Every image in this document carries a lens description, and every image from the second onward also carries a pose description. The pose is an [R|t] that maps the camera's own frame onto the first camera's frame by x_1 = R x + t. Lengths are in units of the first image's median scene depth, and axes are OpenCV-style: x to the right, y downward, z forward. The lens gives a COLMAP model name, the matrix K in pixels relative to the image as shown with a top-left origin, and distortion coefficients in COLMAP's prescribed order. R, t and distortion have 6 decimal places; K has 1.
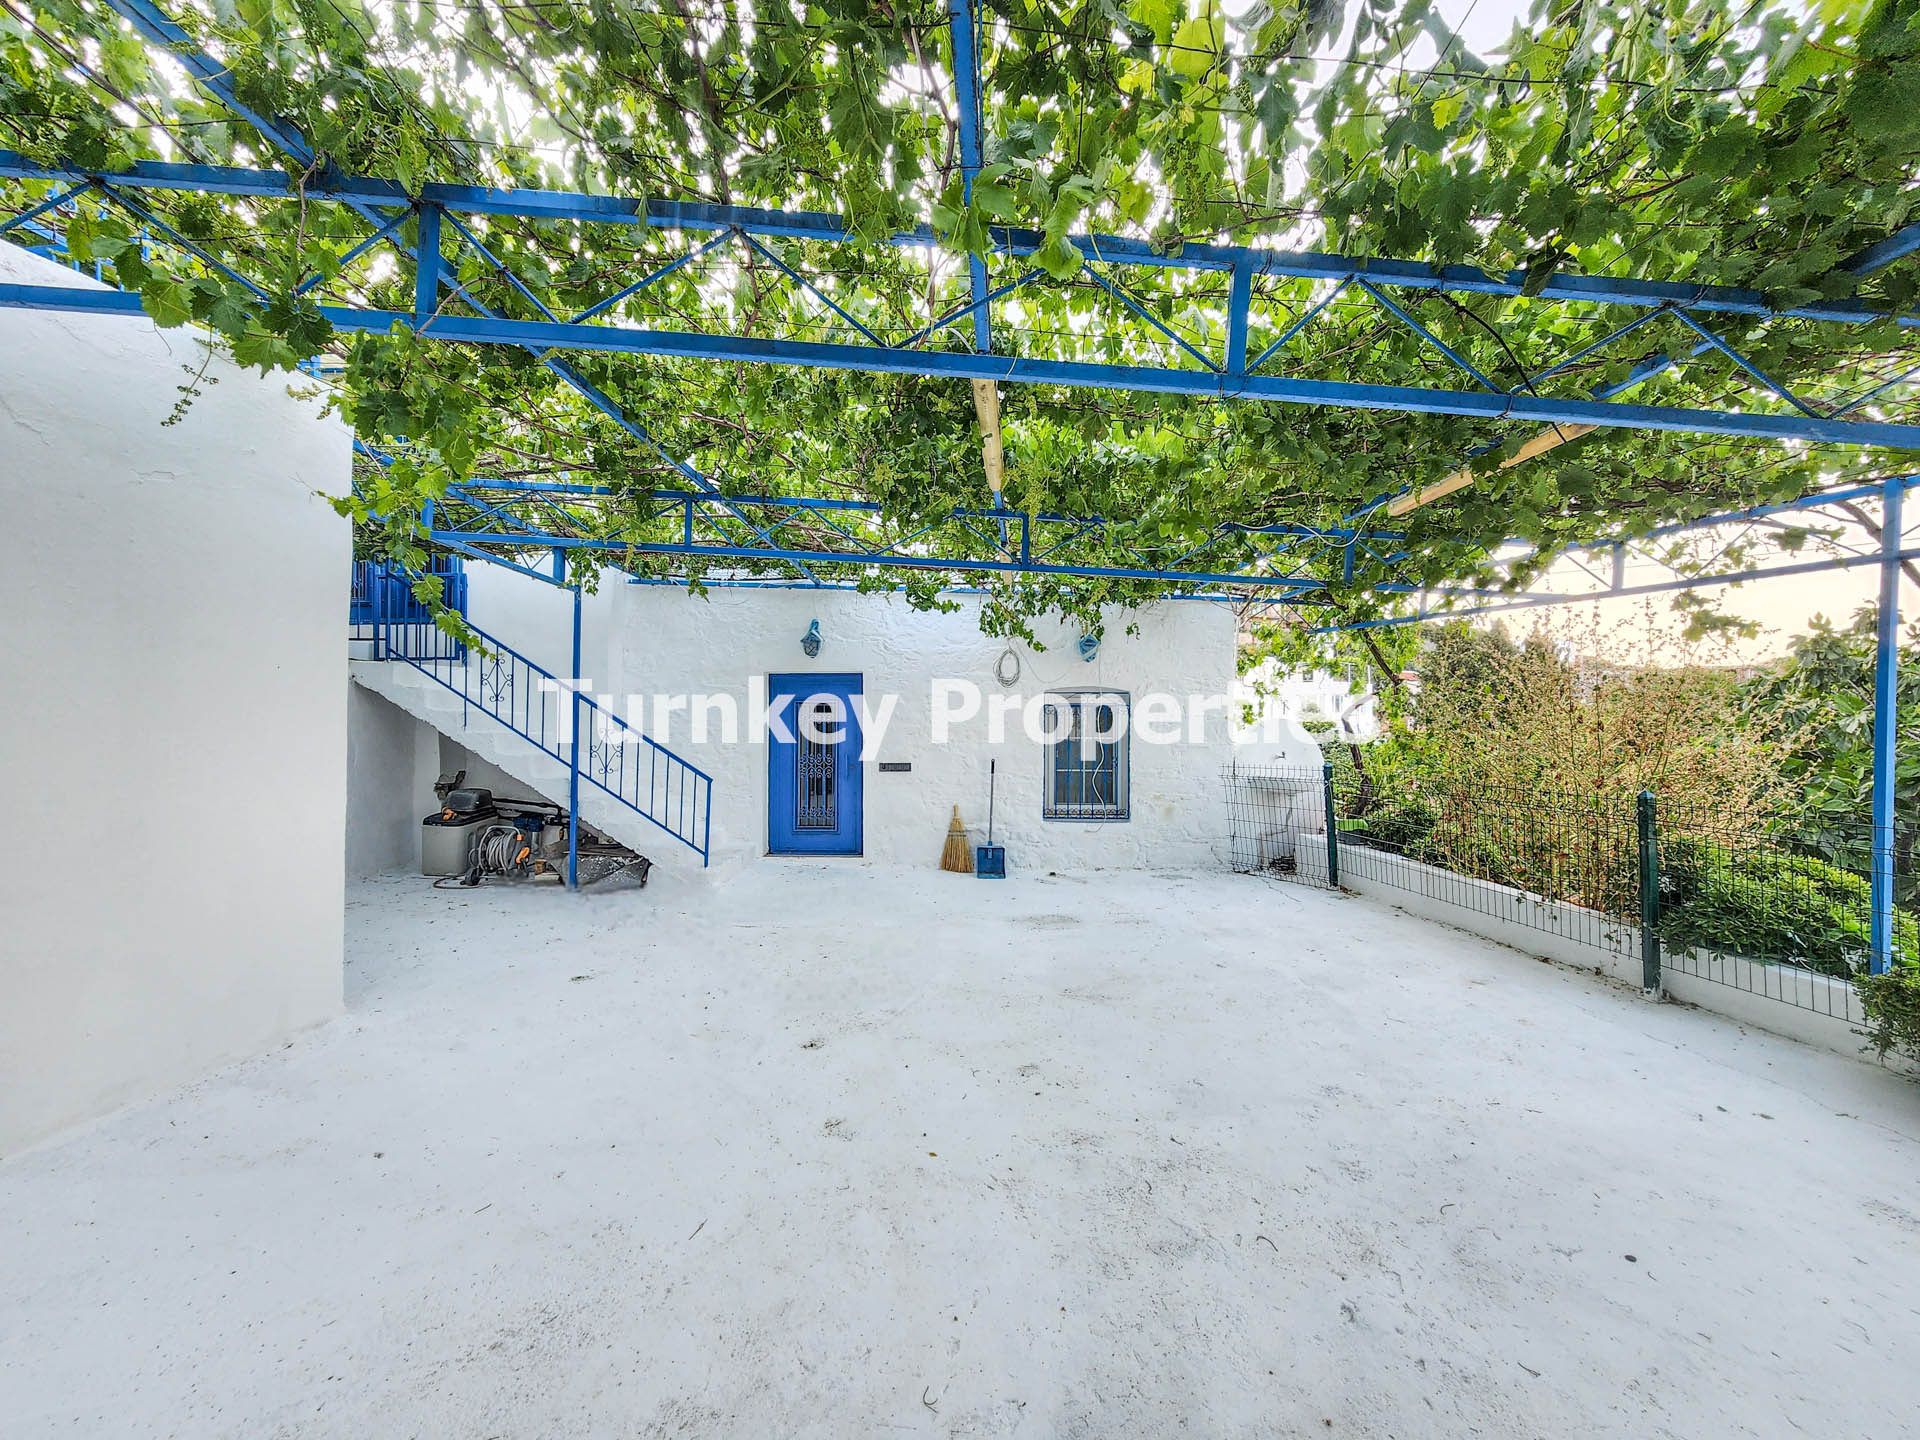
lens RADIAL K [[783.8, 0, 974.3], [0, 783.8, 720.2], [0, 0, 1]] dist [-0.000570, -0.000211]
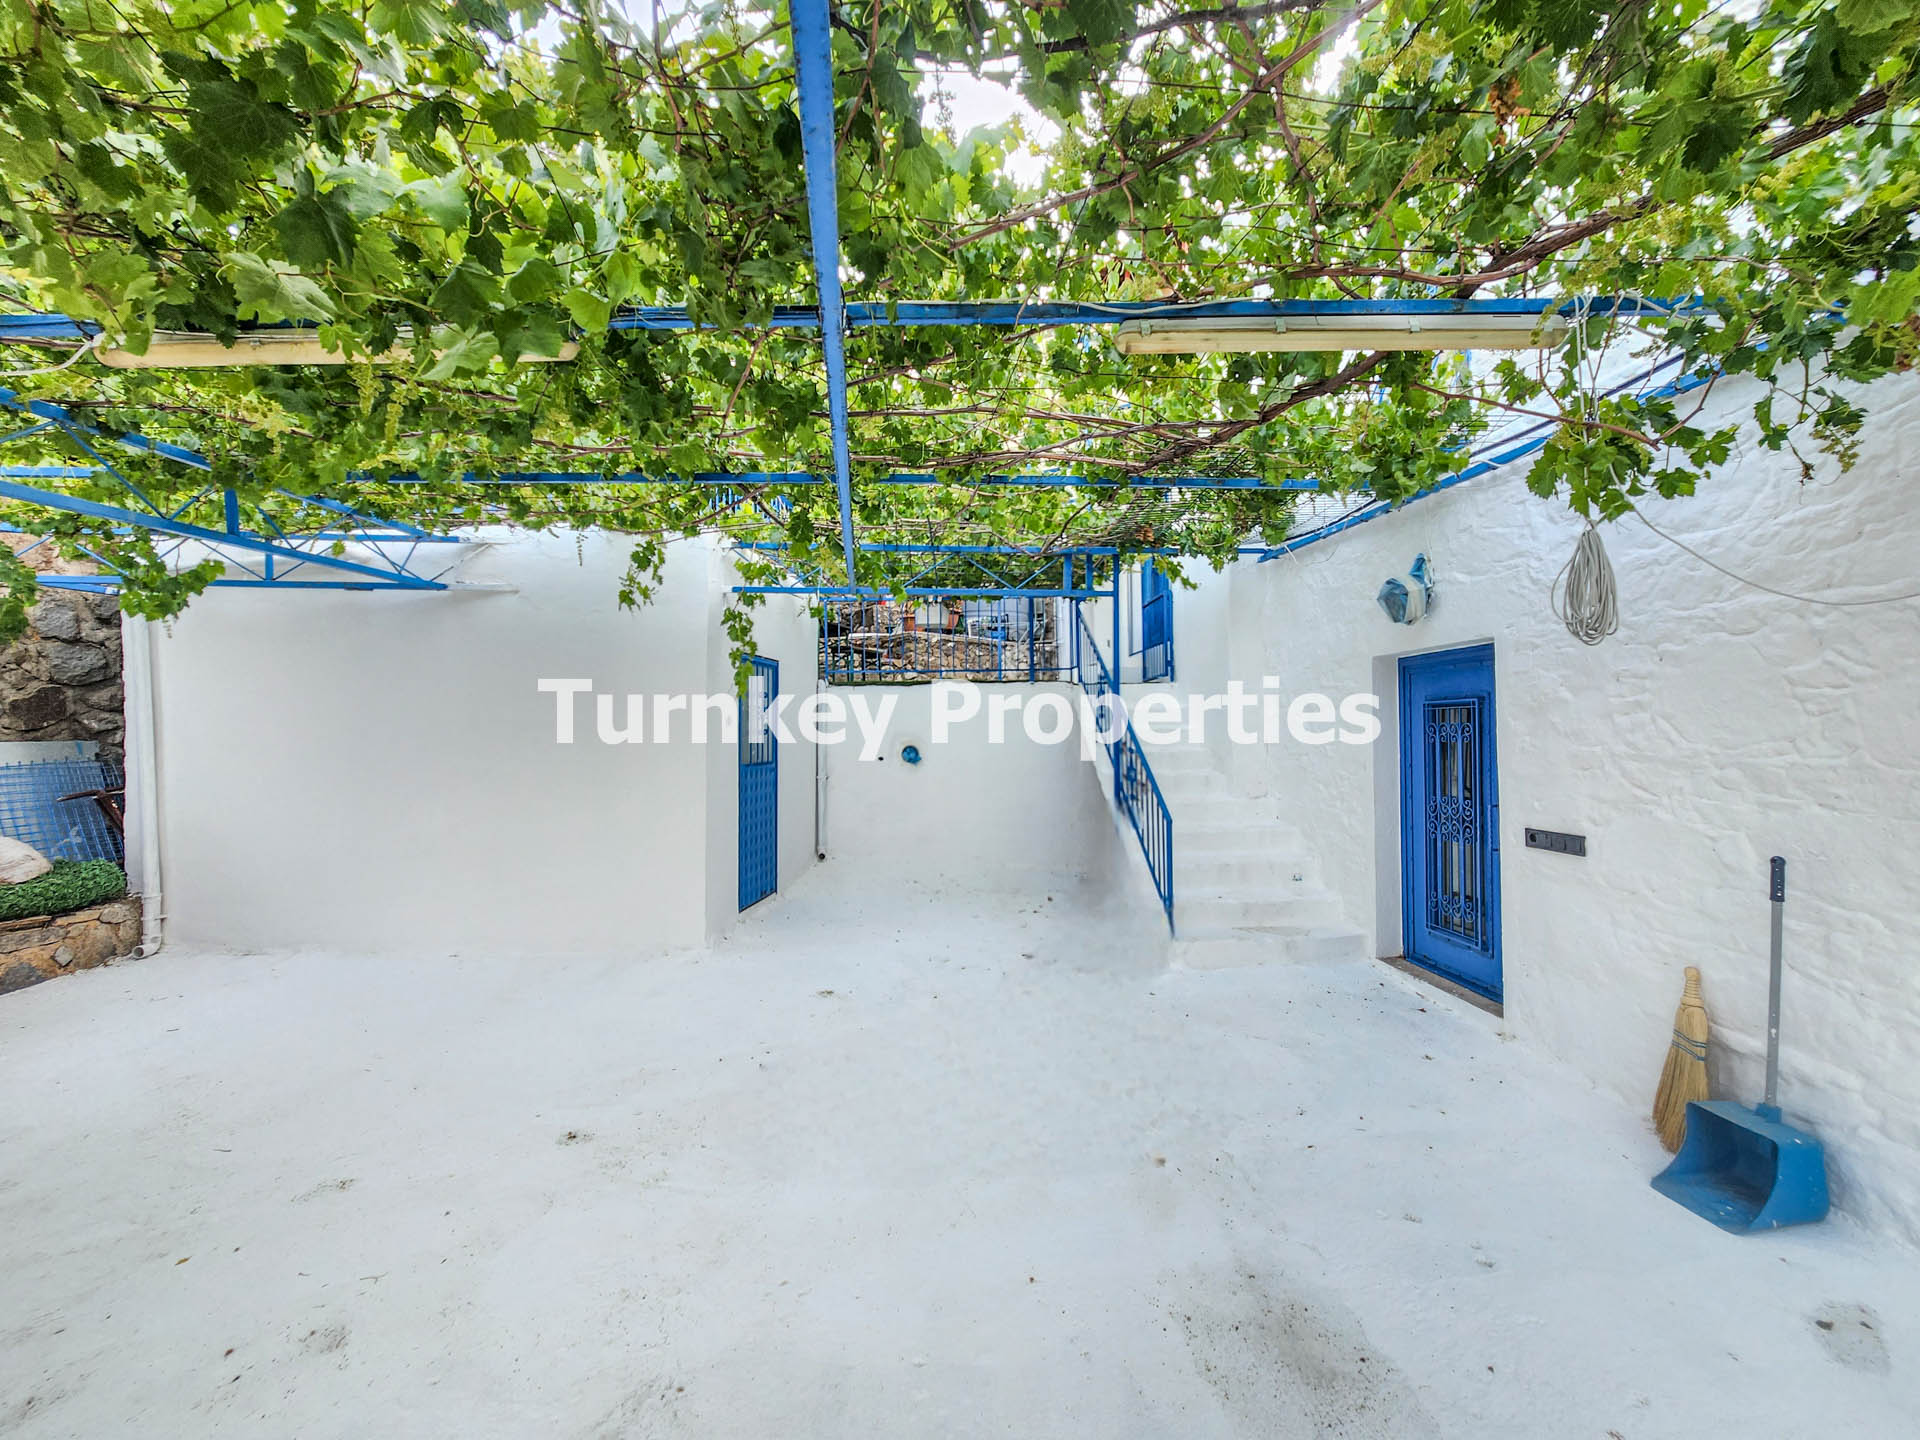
lens RADIAL K [[783.8, 0, 974.3], [0, 783.8, 720.2], [0, 0, 1]] dist [-0.000570, -0.000211]
pose [[0.091066, -0.018634, -0.995670, 0.550963], [0.014519, 0.999744, -0.017382, -0.011335], [0.995739, -0.012873, 0.091313, 1.099666]]
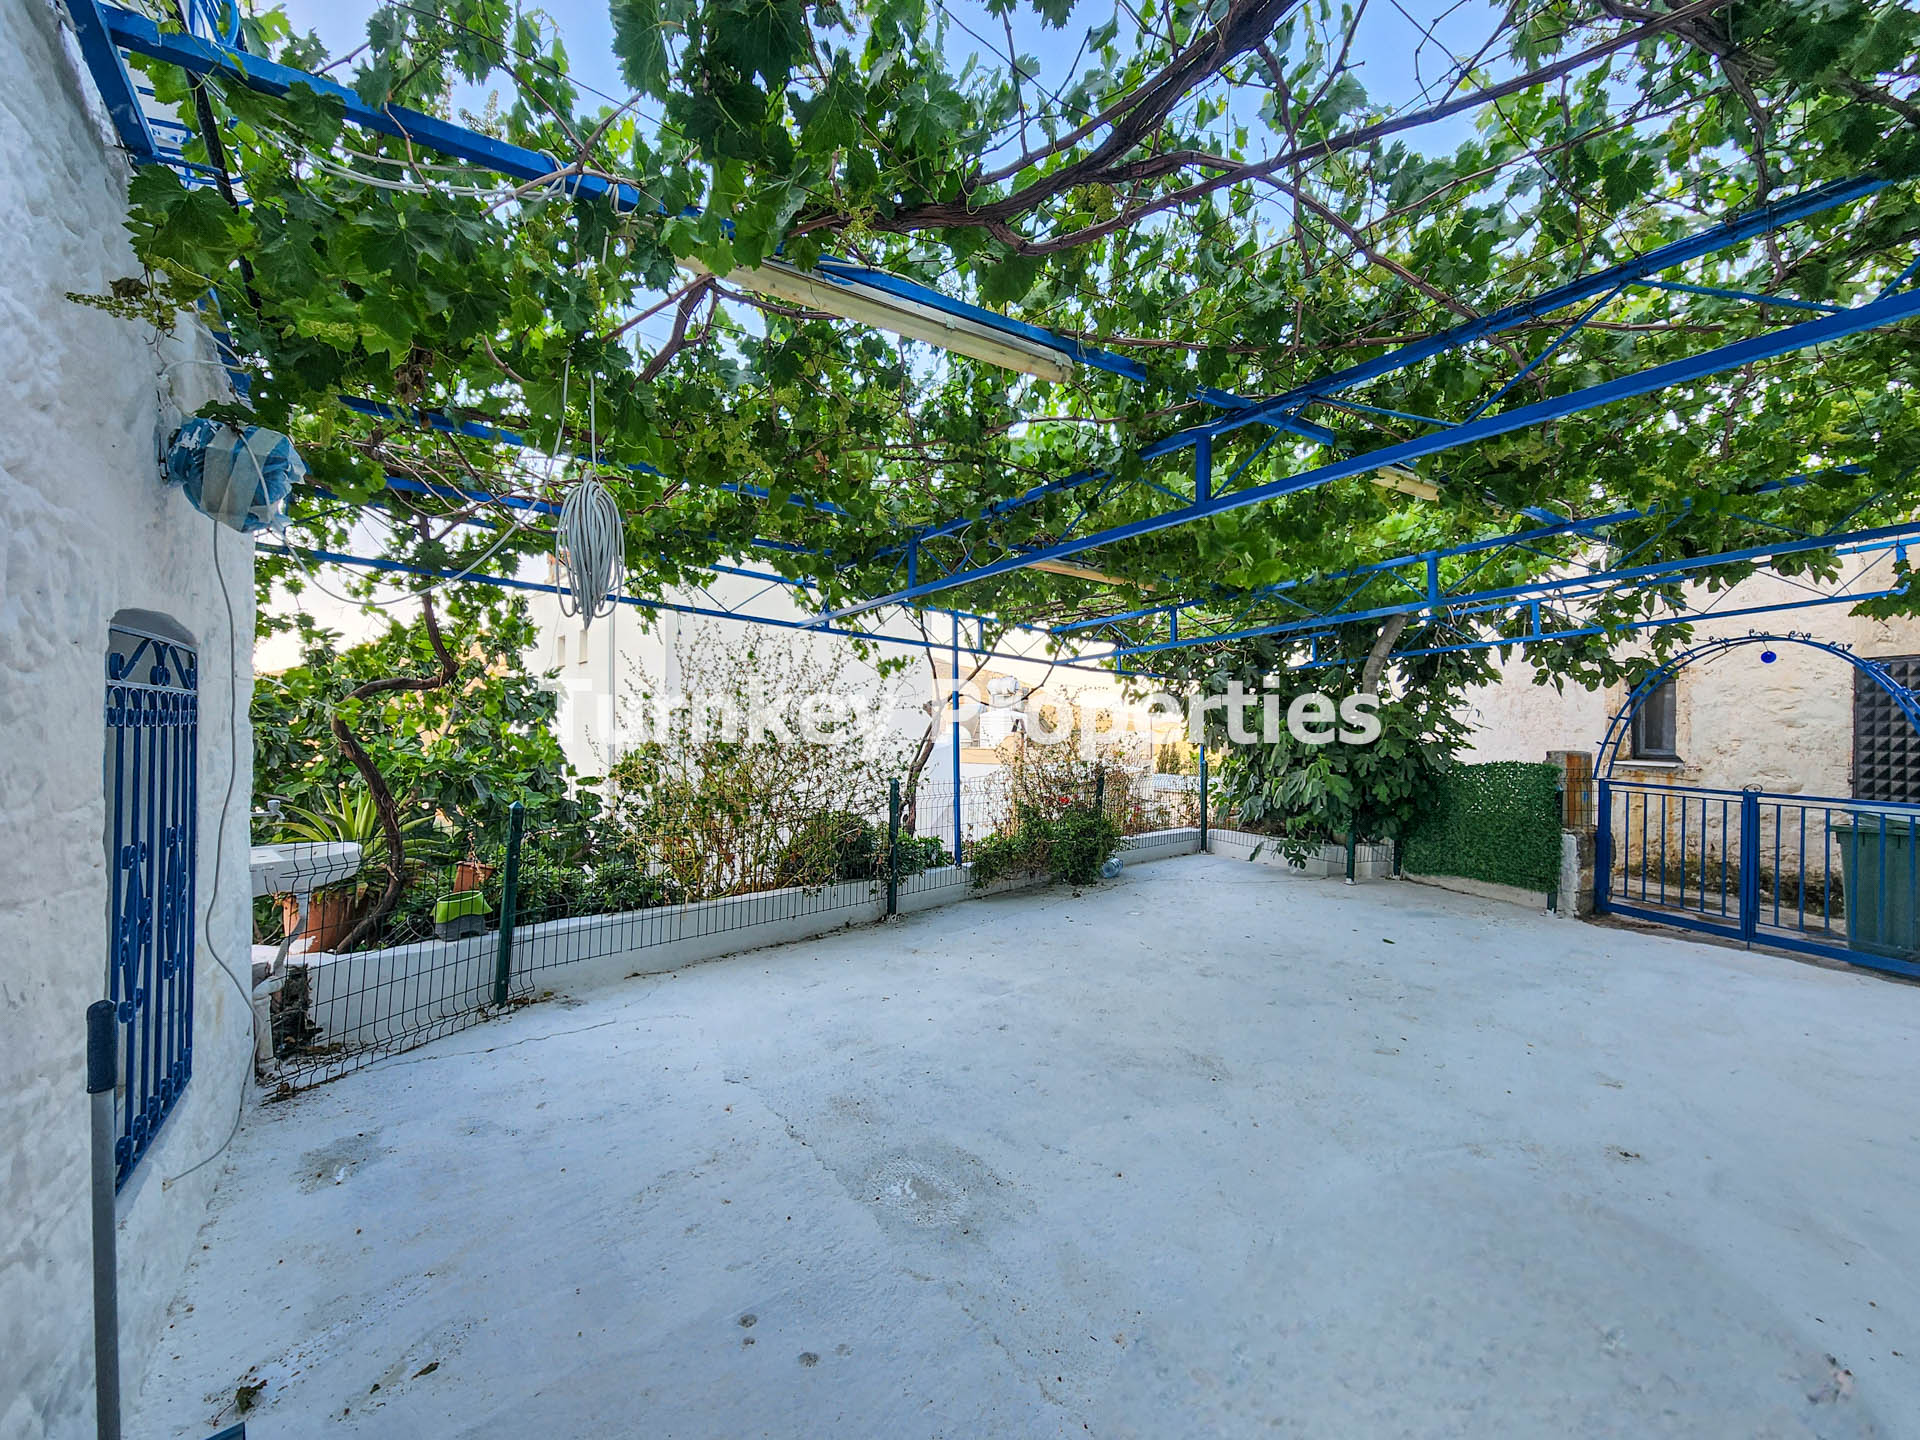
lens RADIAL K [[783.8, 0, 974.3], [0, 783.8, 720.2], [0, 0, 1]] dist [-0.000570, -0.000211]
pose [[-0.587399, -0.007788, 0.809260, -0.373468], [-0.010361, 0.999944, 0.002102, -0.020971], [-0.809231, -0.007150, -0.587447, 1.628579]]
